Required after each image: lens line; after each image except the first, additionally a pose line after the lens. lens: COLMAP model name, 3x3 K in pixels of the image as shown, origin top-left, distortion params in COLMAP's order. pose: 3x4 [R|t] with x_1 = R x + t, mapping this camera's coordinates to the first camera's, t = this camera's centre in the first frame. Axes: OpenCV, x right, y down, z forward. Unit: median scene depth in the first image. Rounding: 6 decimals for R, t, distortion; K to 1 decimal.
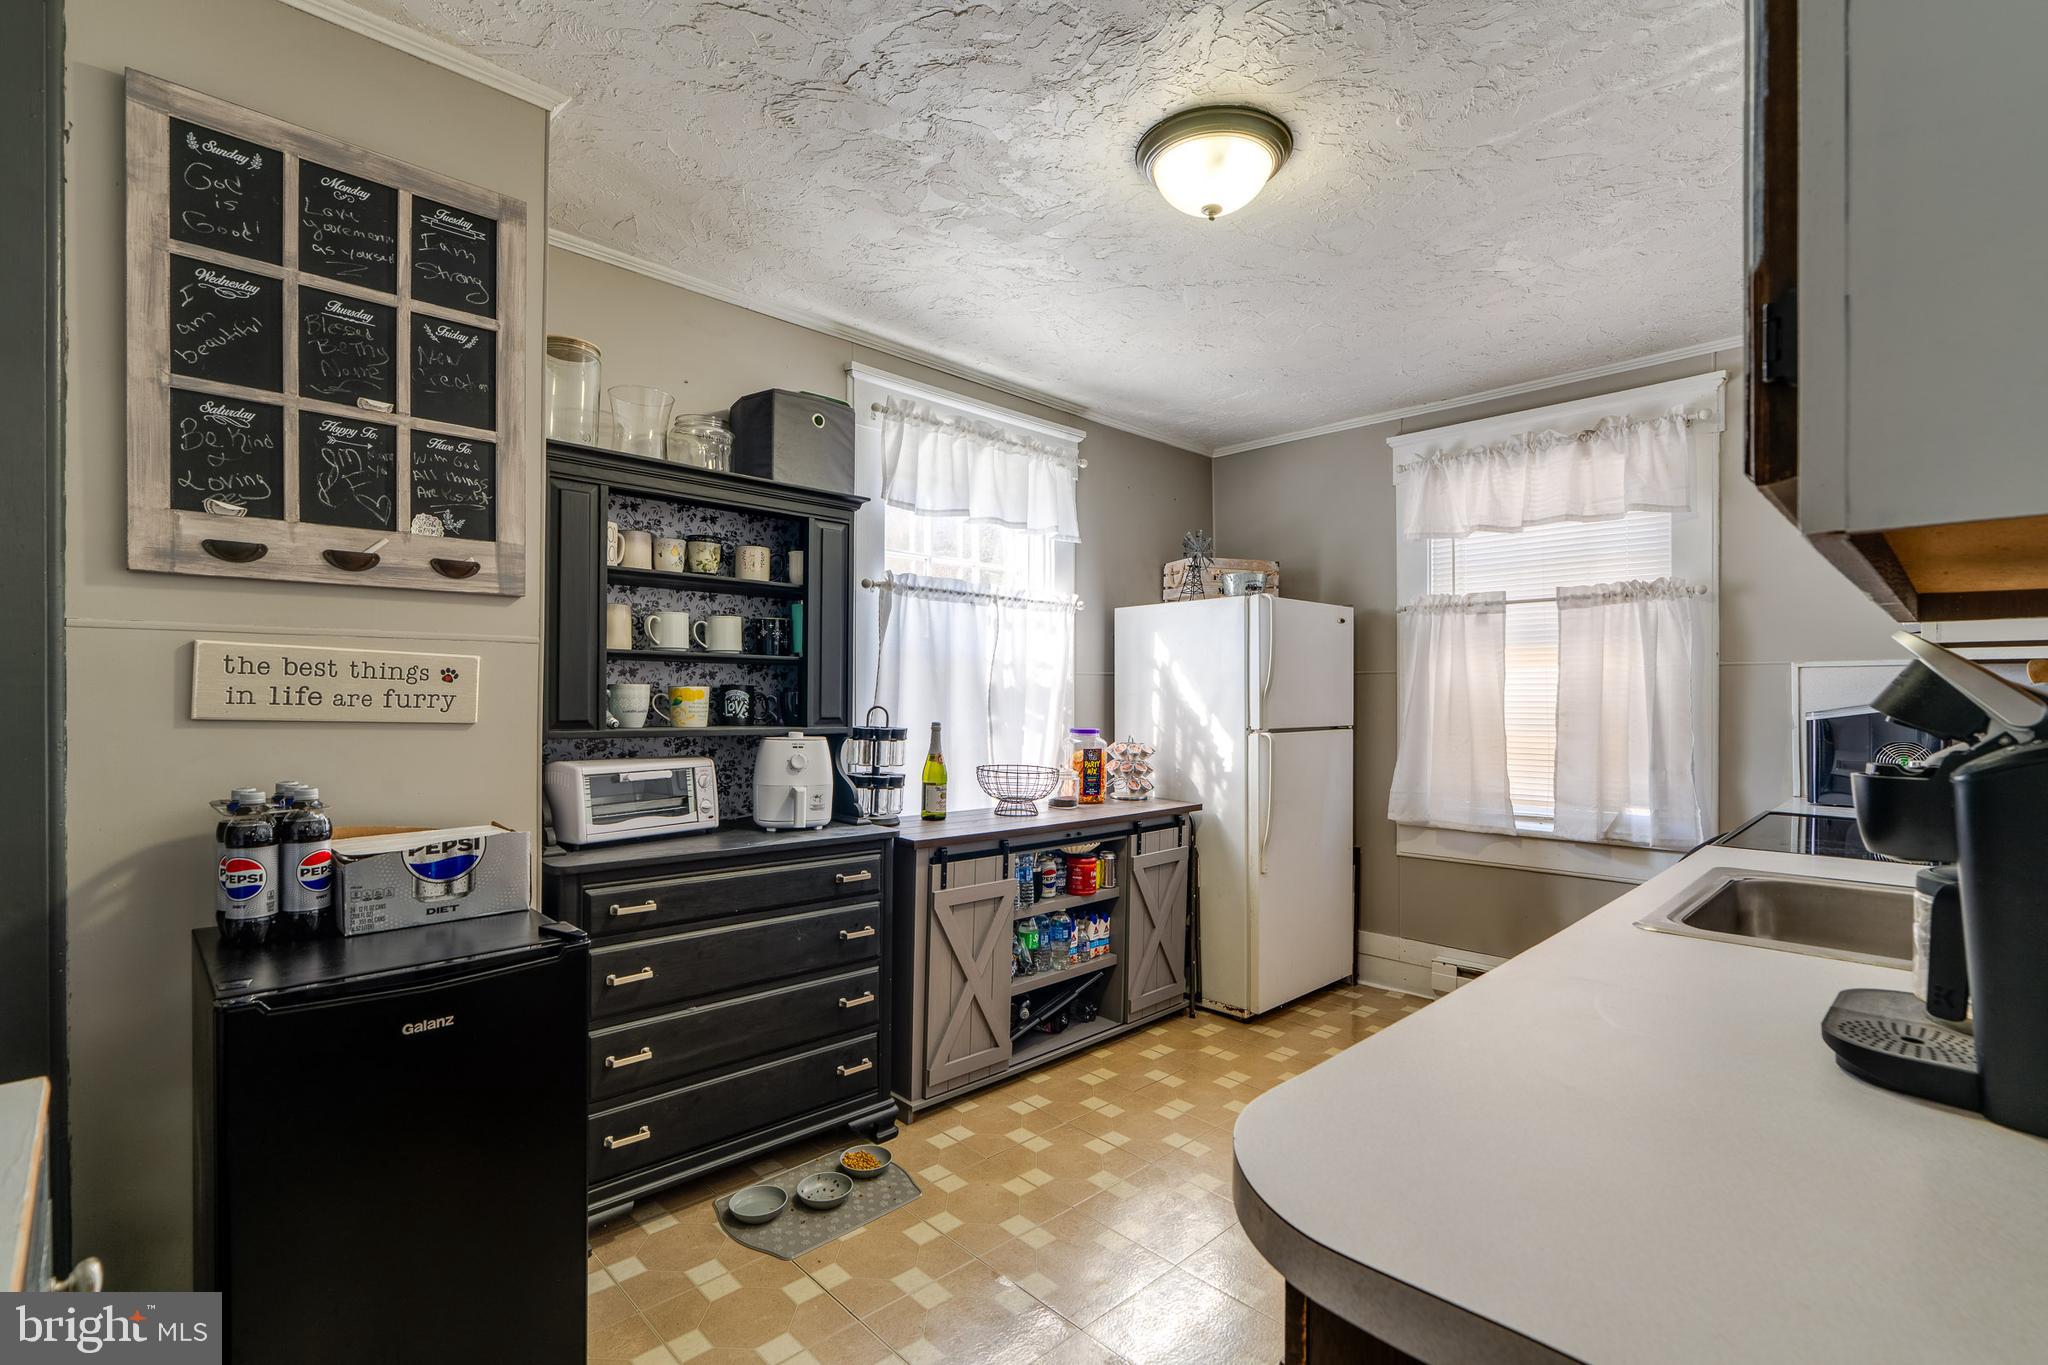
lens RADIAL K [[928.3, 0, 1025.7], [0, 928.3, 684.1], [0, 0, 1]] dist [-0.008064, 0.001936]
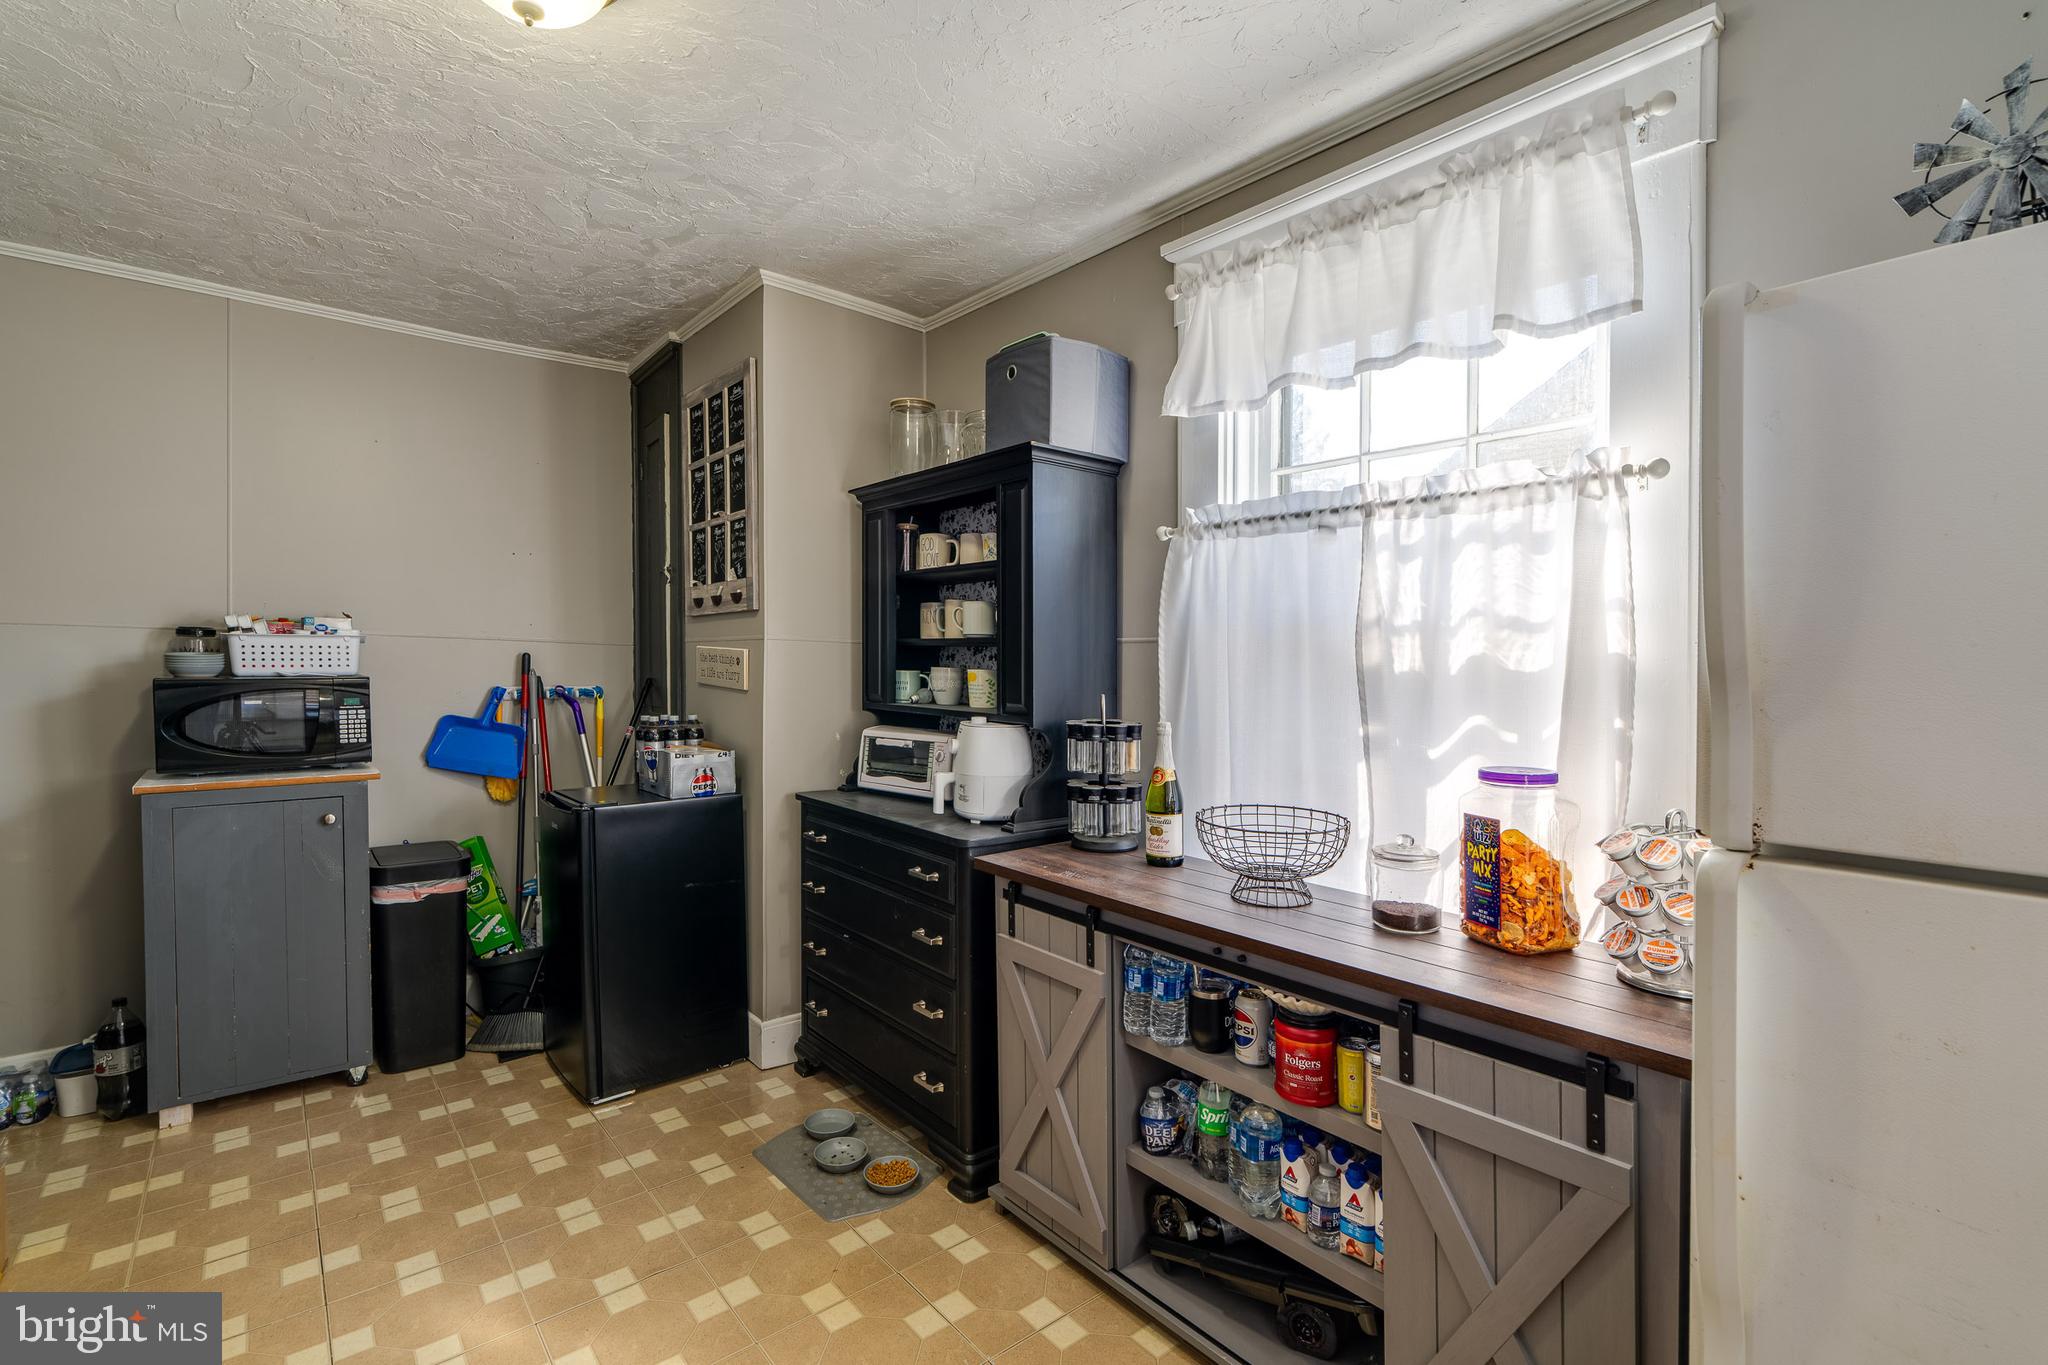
lens RADIAL K [[928.3, 0, 1016.1], [0, 928.3, 676.7], [0, 0, 1]] dist [-0.008064, 0.001936]
pose [[-0.081173, 0.003061, -0.996695, 0.618326], [-0.006393, 0.999973, 0.003592, 0.006236], [0.996680, 0.006663, -0.081152, 0.989741]]
